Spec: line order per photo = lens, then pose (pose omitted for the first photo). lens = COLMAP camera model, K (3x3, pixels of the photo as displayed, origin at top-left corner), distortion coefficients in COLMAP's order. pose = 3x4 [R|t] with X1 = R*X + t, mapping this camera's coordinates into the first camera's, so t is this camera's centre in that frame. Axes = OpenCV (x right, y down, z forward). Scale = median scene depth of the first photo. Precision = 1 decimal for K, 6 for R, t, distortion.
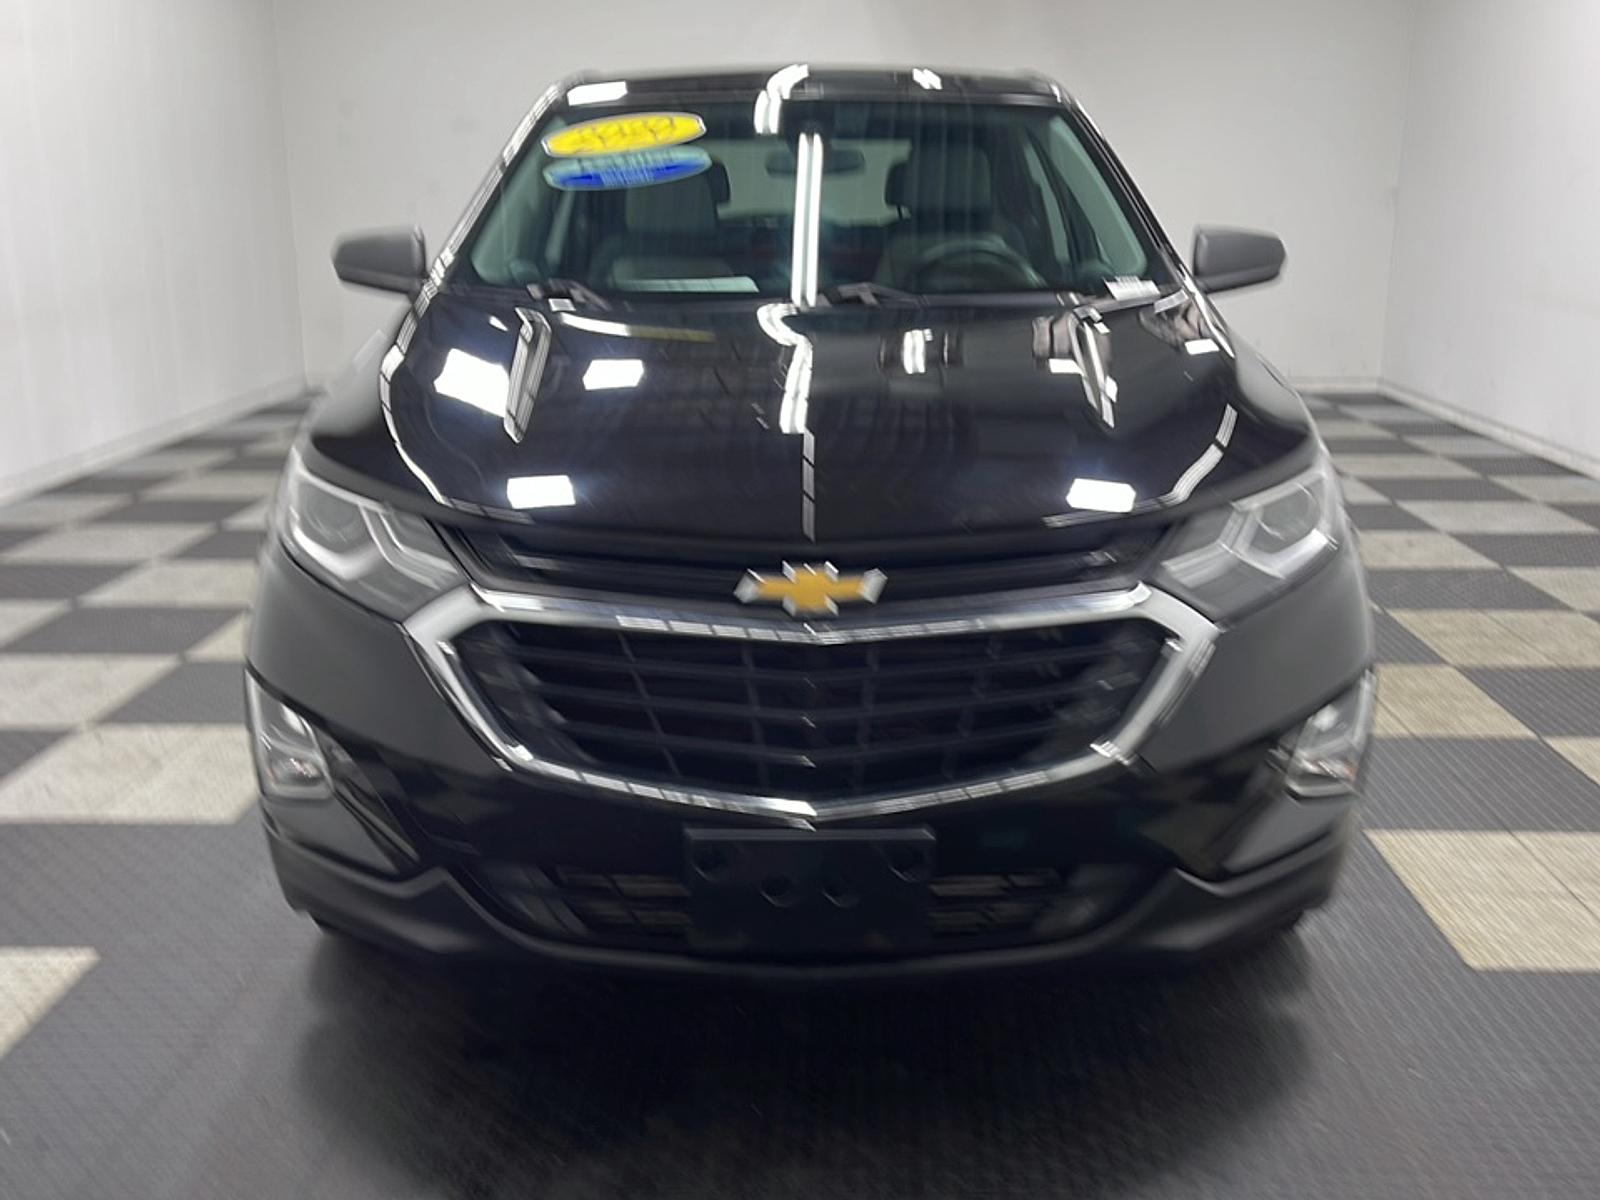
lens RADIAL K [[1609.5, 0, 800.0], [0, 1609.5, 600.0], [0, 0, 1]] dist [0.015034, 0.008475]
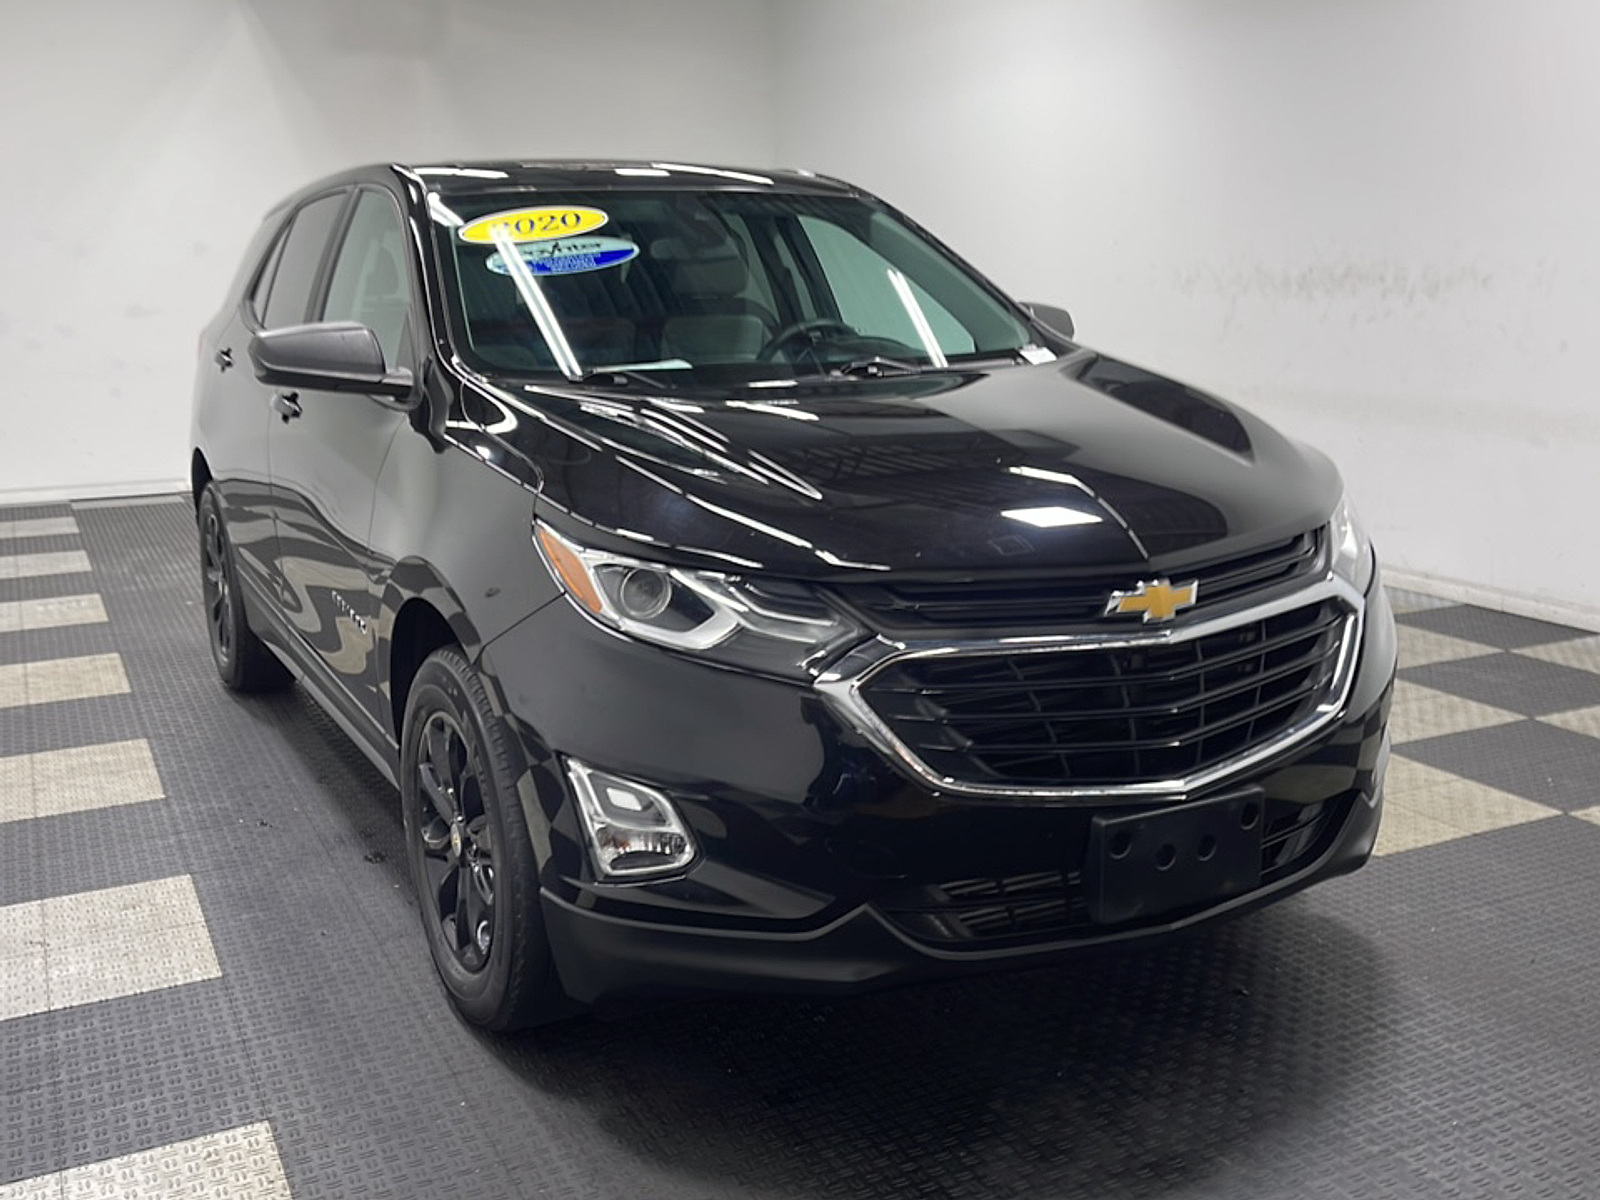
lens RADIAL K [[1609.5, 0, 800.0], [0, 1609.5, 600.0], [0, 0, 1]] dist [0.015034, 0.008475]
pose [[0.892071, -0.105647, 0.439373, -0.748189], [0.128868, 0.991389, -0.023266, -0.013462], [-0.433131, 0.077377, 0.898003, 0.041845]]
